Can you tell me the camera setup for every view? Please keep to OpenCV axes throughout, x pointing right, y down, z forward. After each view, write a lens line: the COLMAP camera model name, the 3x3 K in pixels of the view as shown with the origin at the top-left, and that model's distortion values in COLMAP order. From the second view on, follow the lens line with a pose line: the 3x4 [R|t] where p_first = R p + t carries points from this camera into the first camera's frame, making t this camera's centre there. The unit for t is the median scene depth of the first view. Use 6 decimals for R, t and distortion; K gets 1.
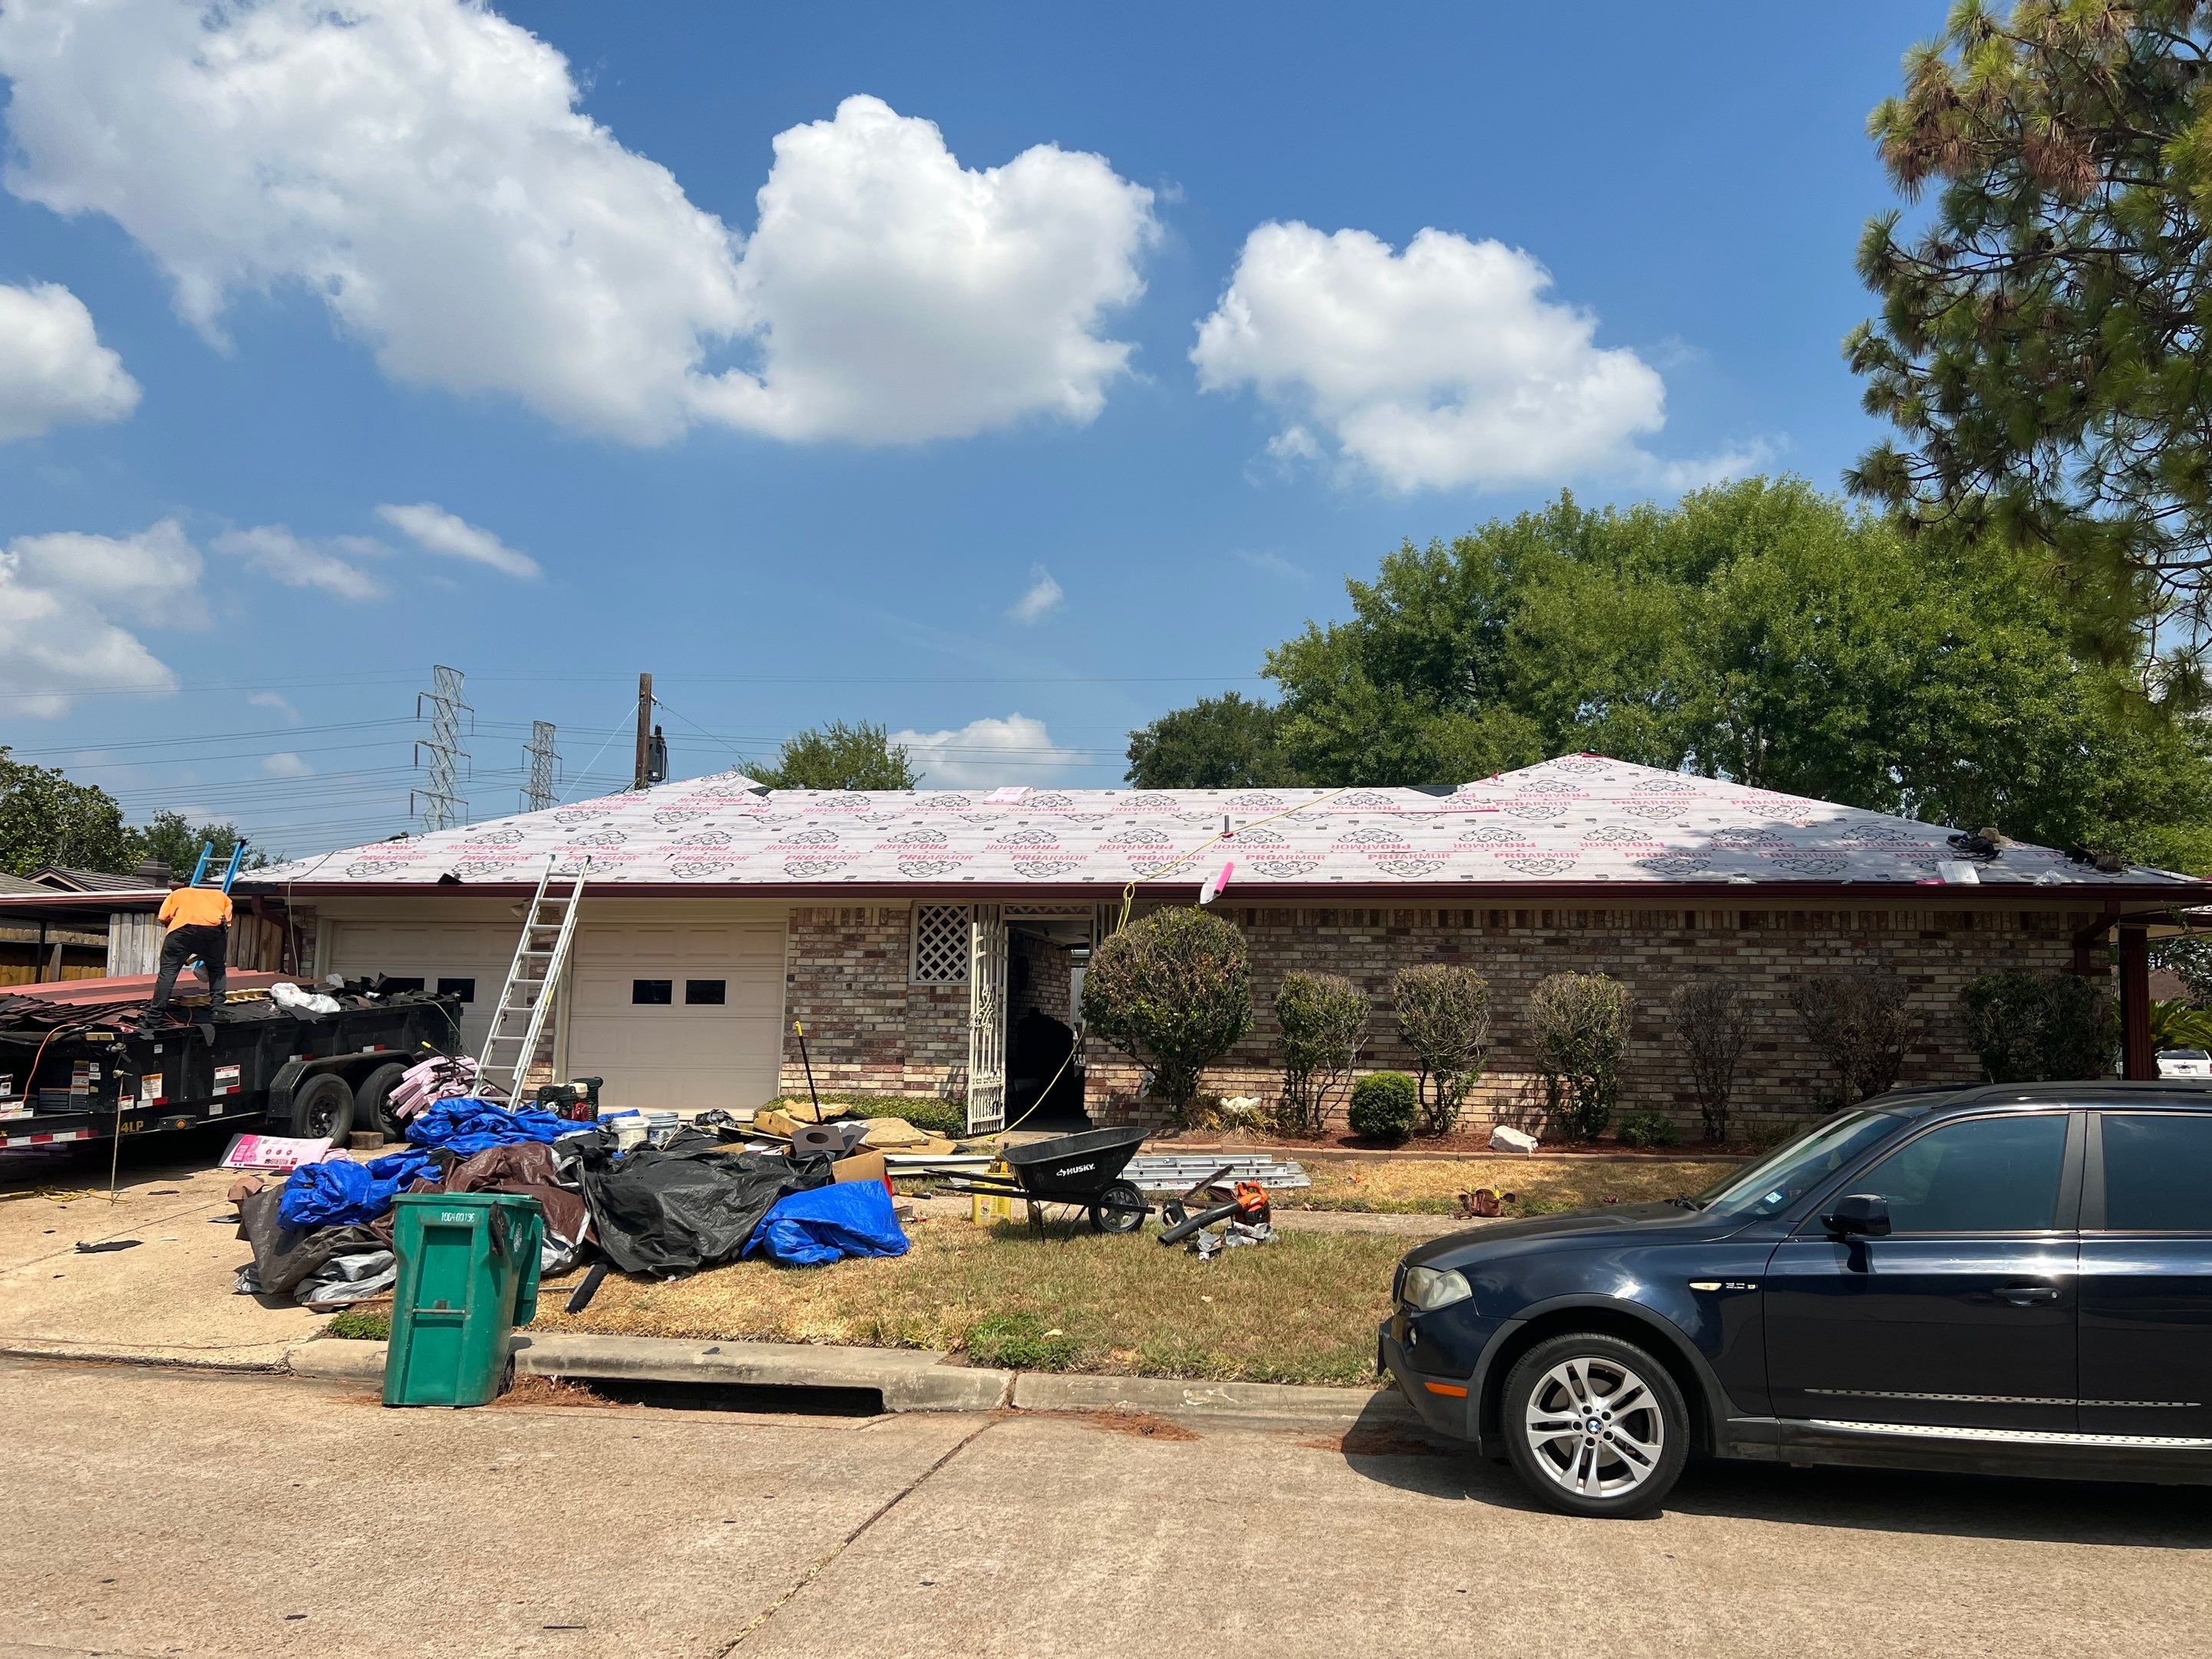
lens RADIAL K [[1603.8, 0, 1106.0], [0, 1603.8, 829.5], [0, 0, 1]] dist [0.039466, -0.046961]
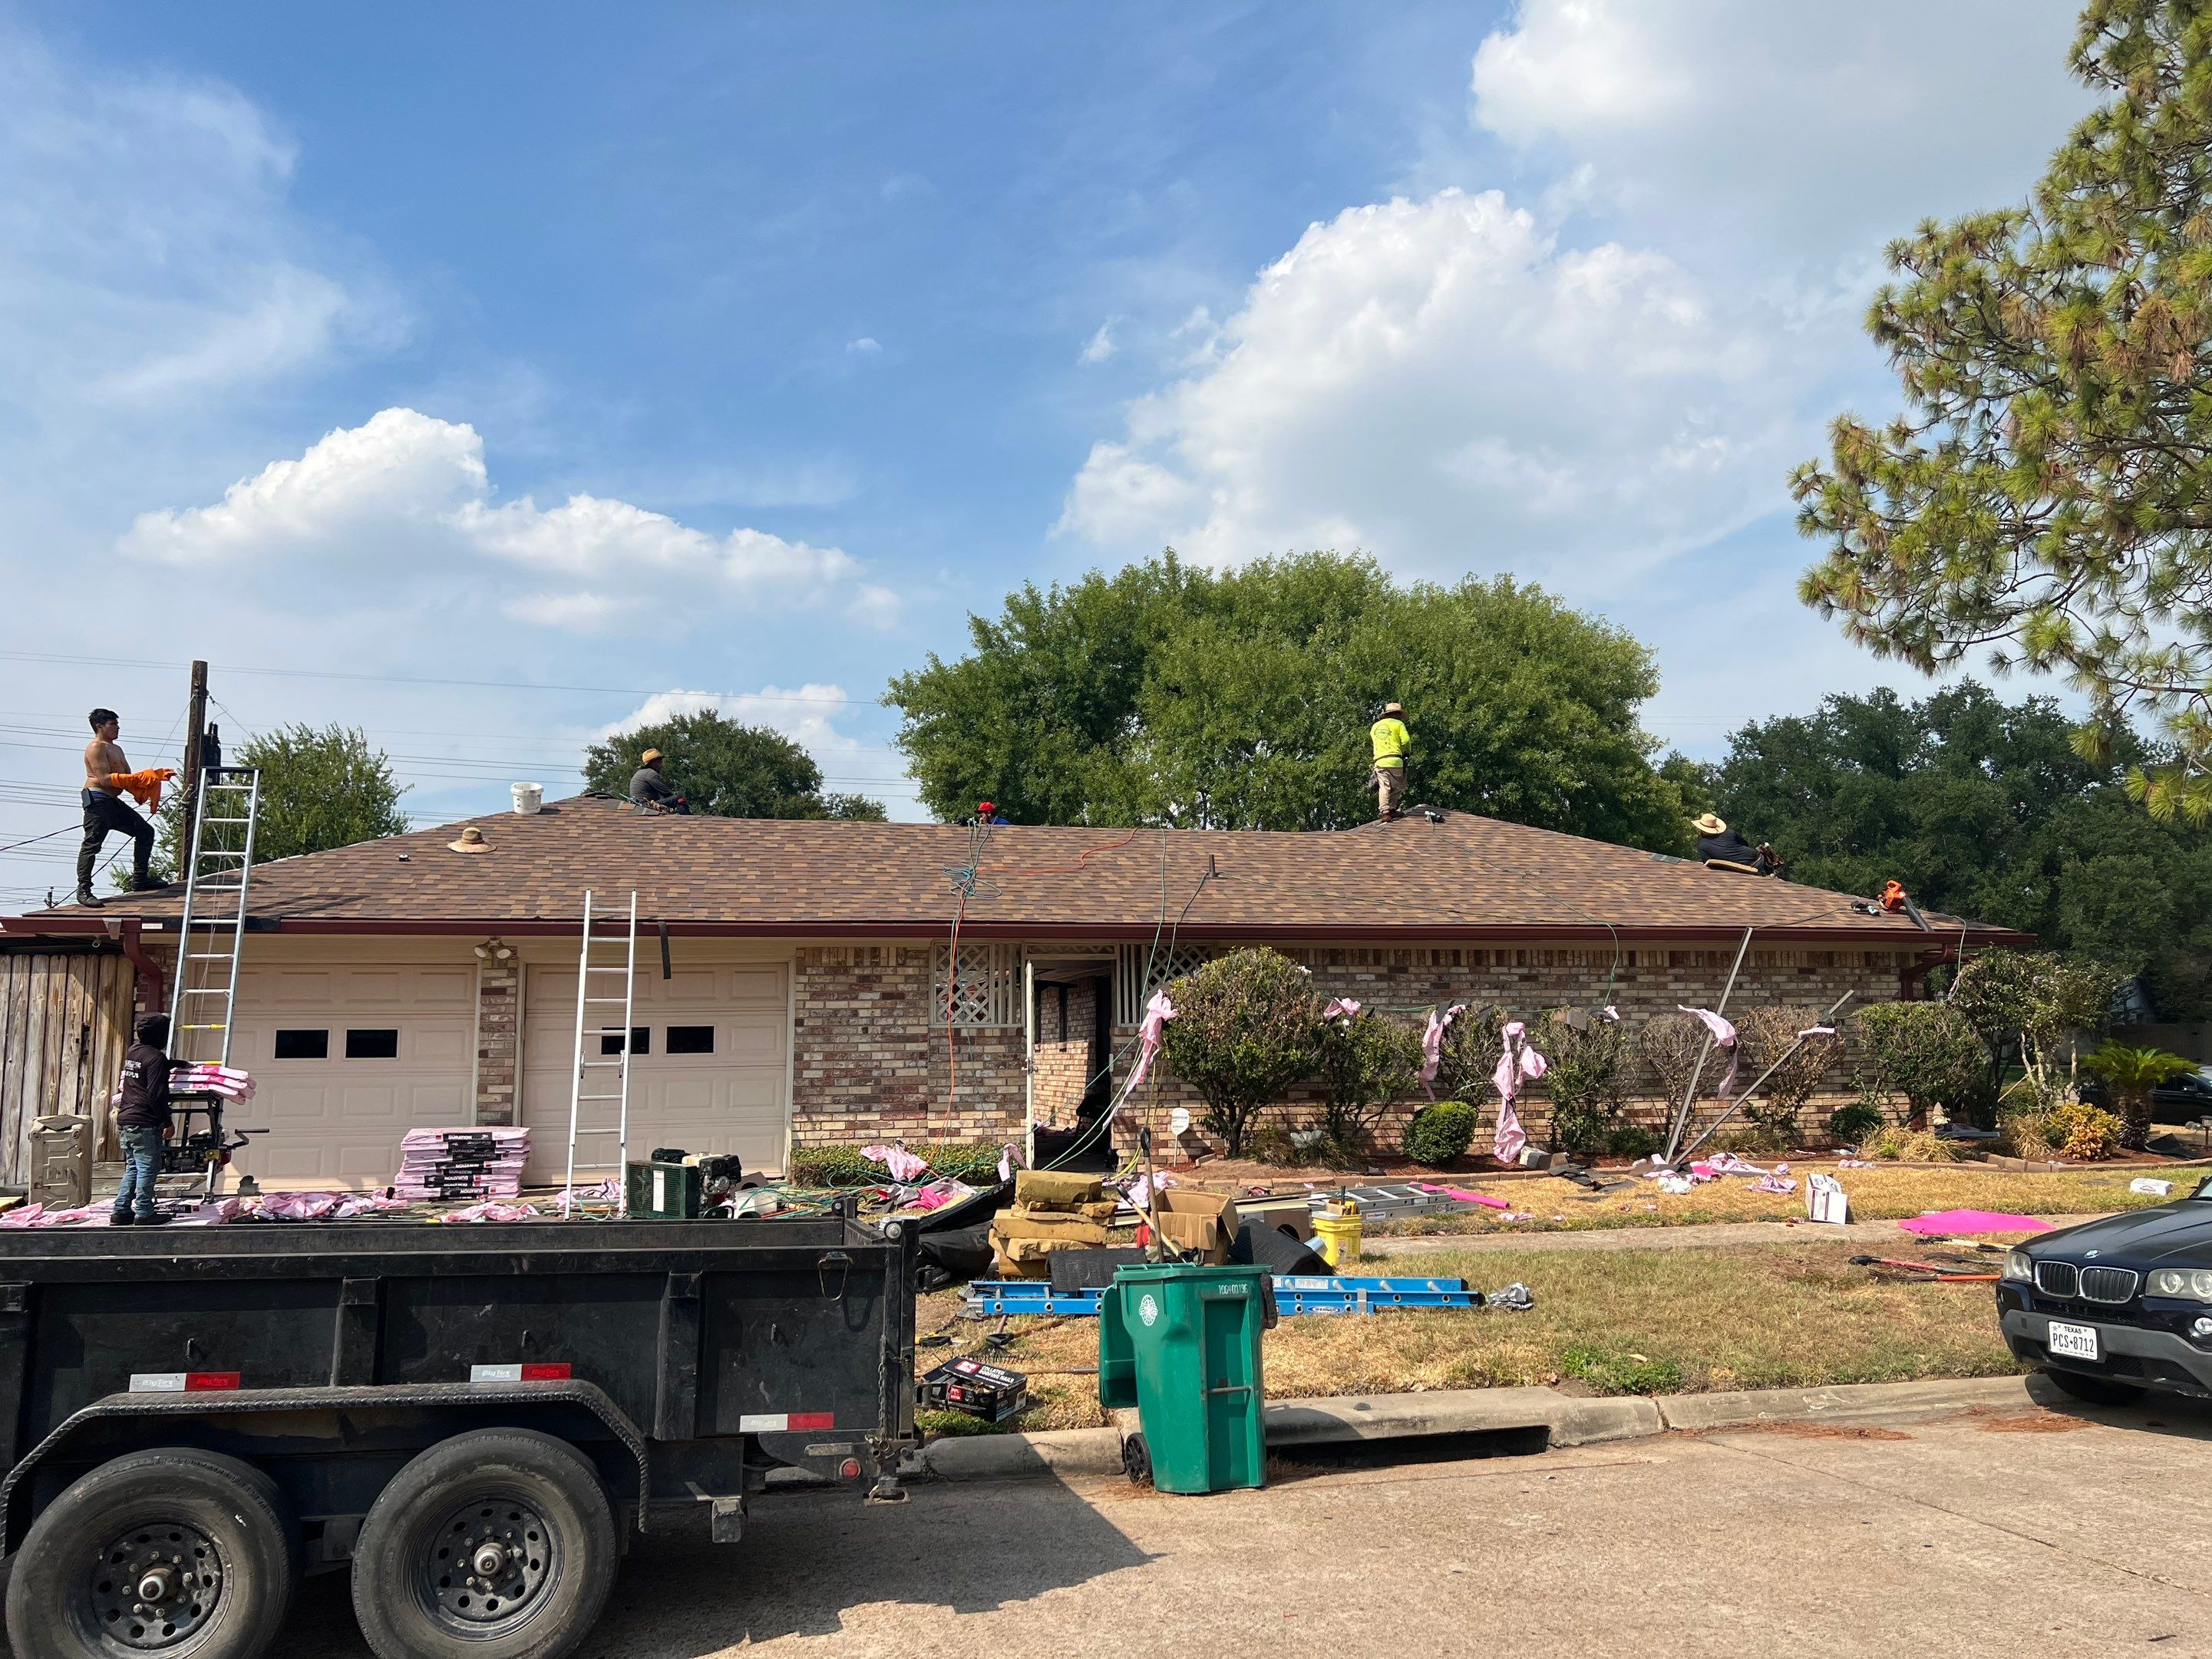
lens RADIAL K [[1617.4, 0, 1073.4], [0, 1617.4, 836.4], [0, 0, 1]] dist [0.032088, -0.028990]
pose [[0.928271, 0.024621, 0.371089, -0.431673], [-0.021187, 0.999687, -0.013326, -0.007097], [-0.371300, 0.004508, 0.928502, 0.070701]]
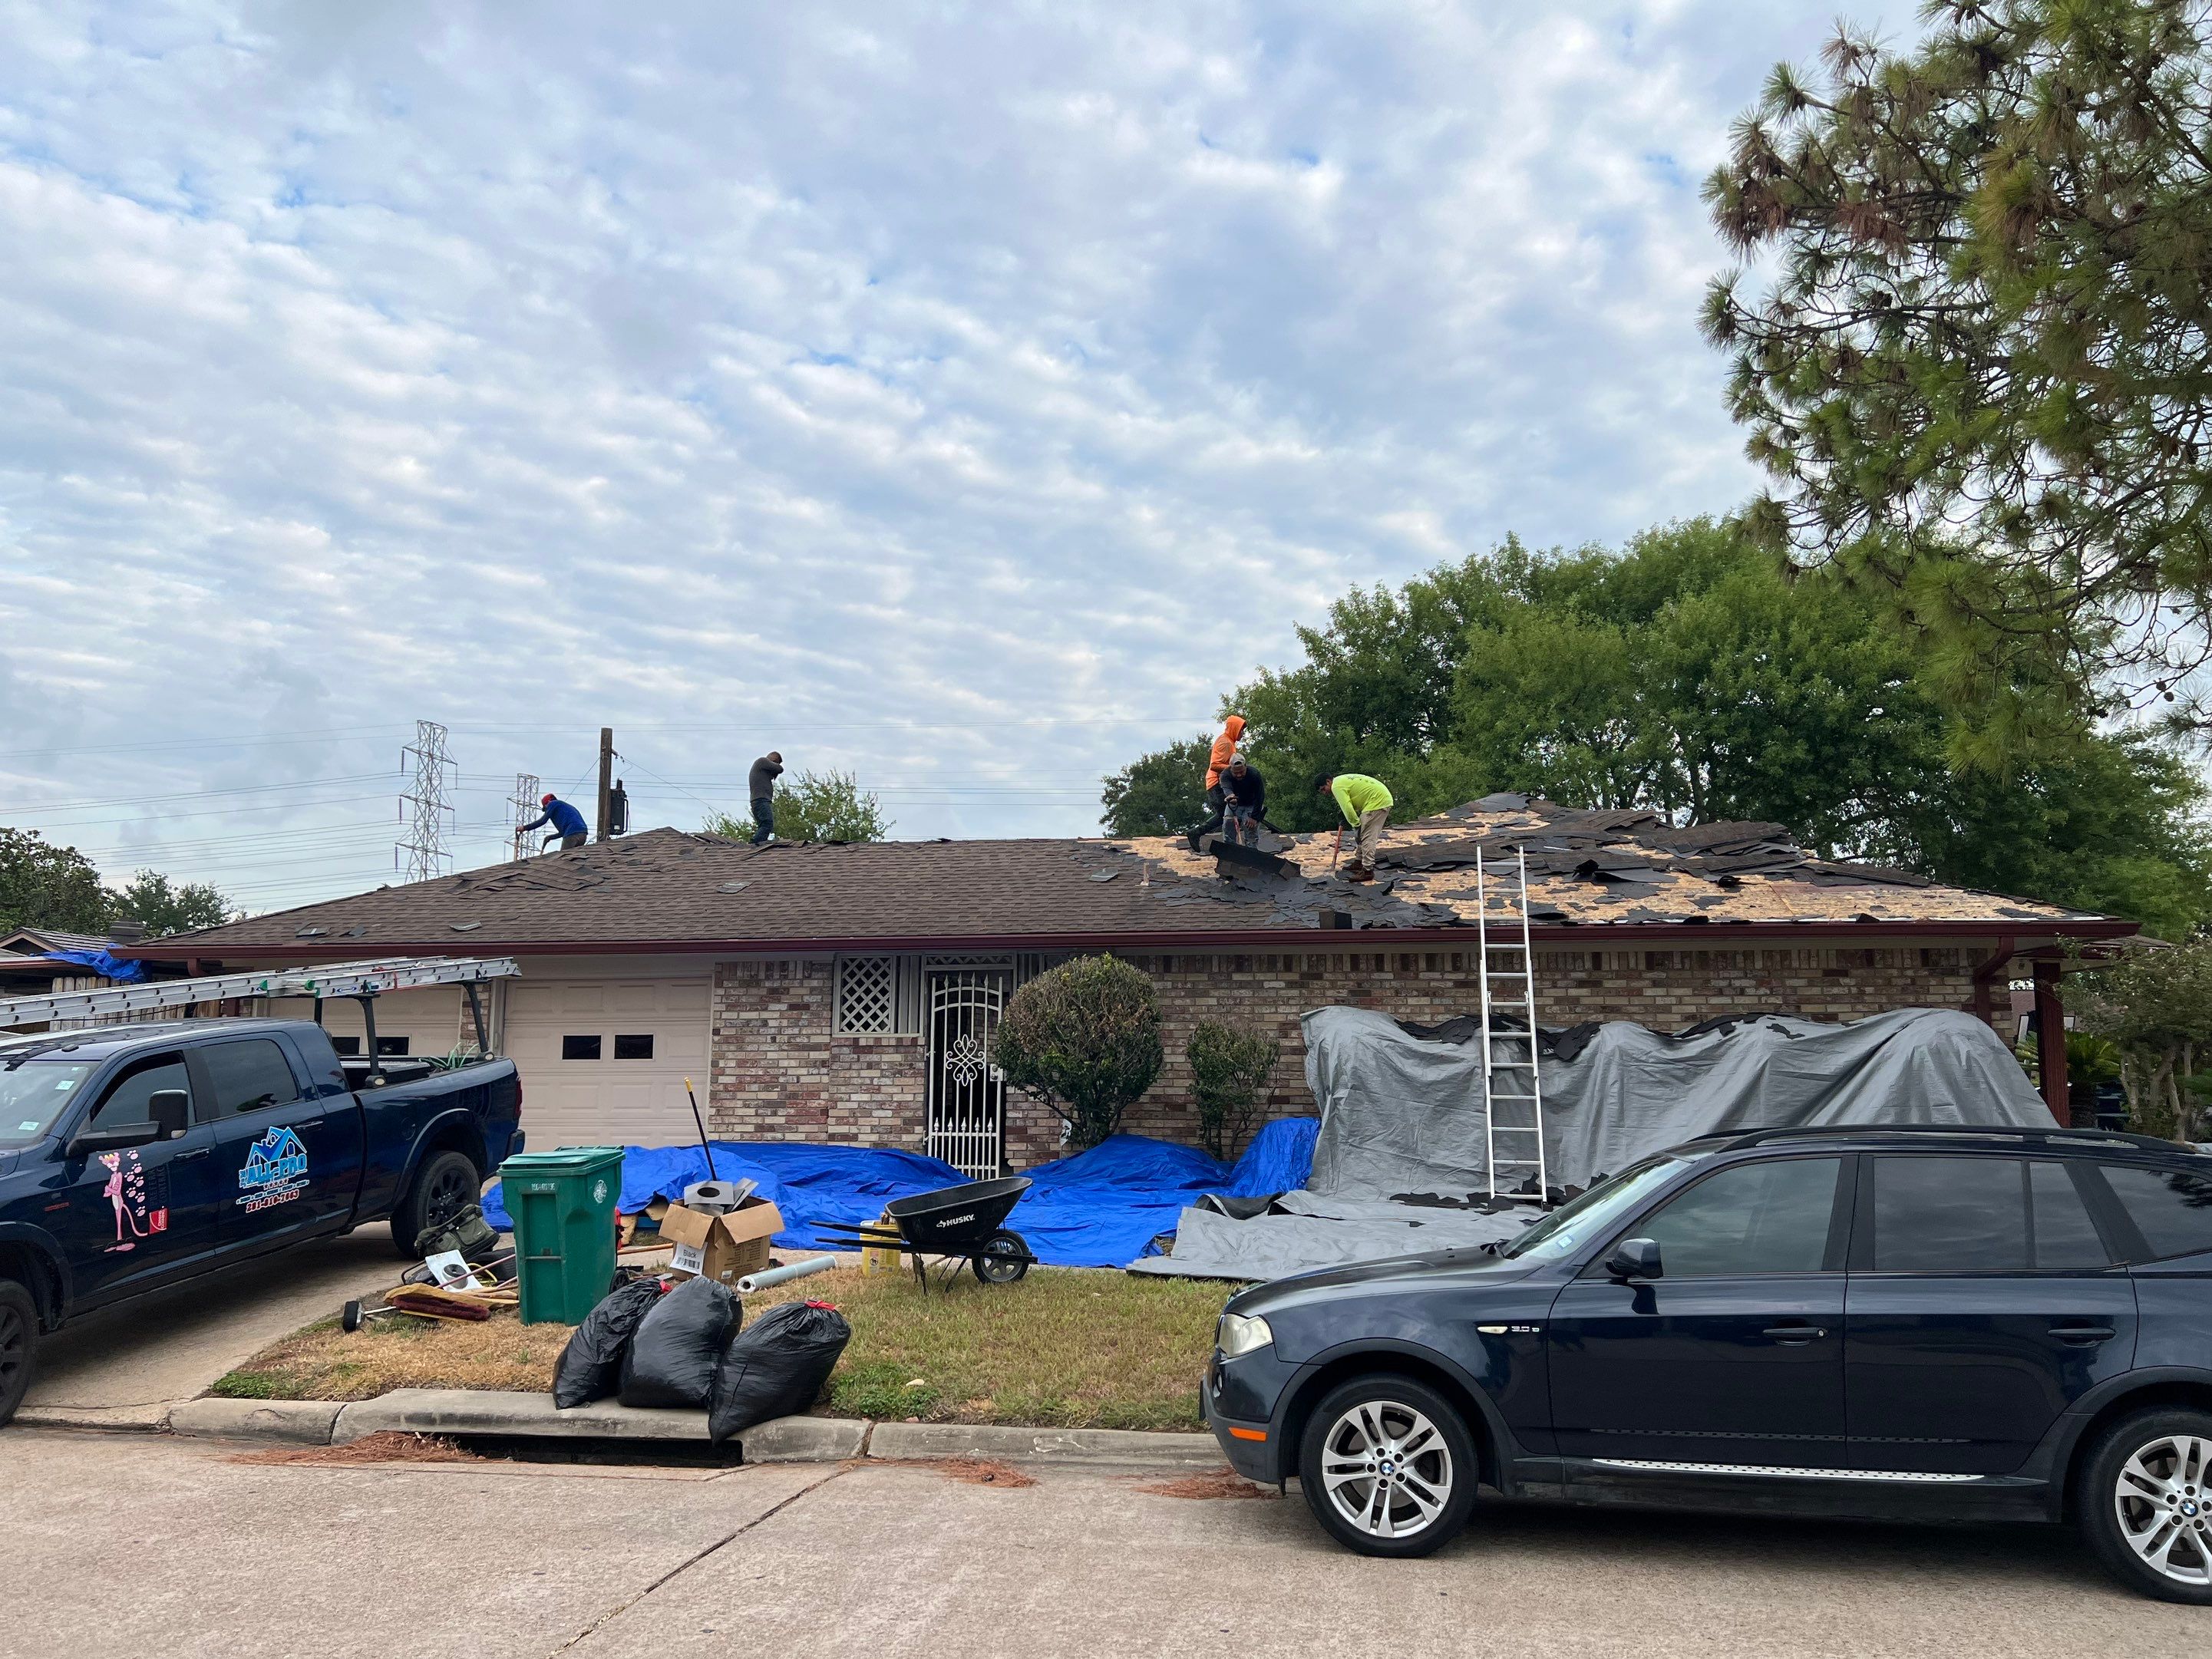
lens RADIAL K [[1601.6, 0, 1082.6], [0, 1601.6, 844.0], [0, 0, 1]] dist [0.042479, -0.053442]
pose [[0.999844, -0.016093, -0.007233, 0.047172], [0.015966, 0.999723, -0.017299, -0.005078], [0.007510, 0.017181, 0.999824, -0.013493]]
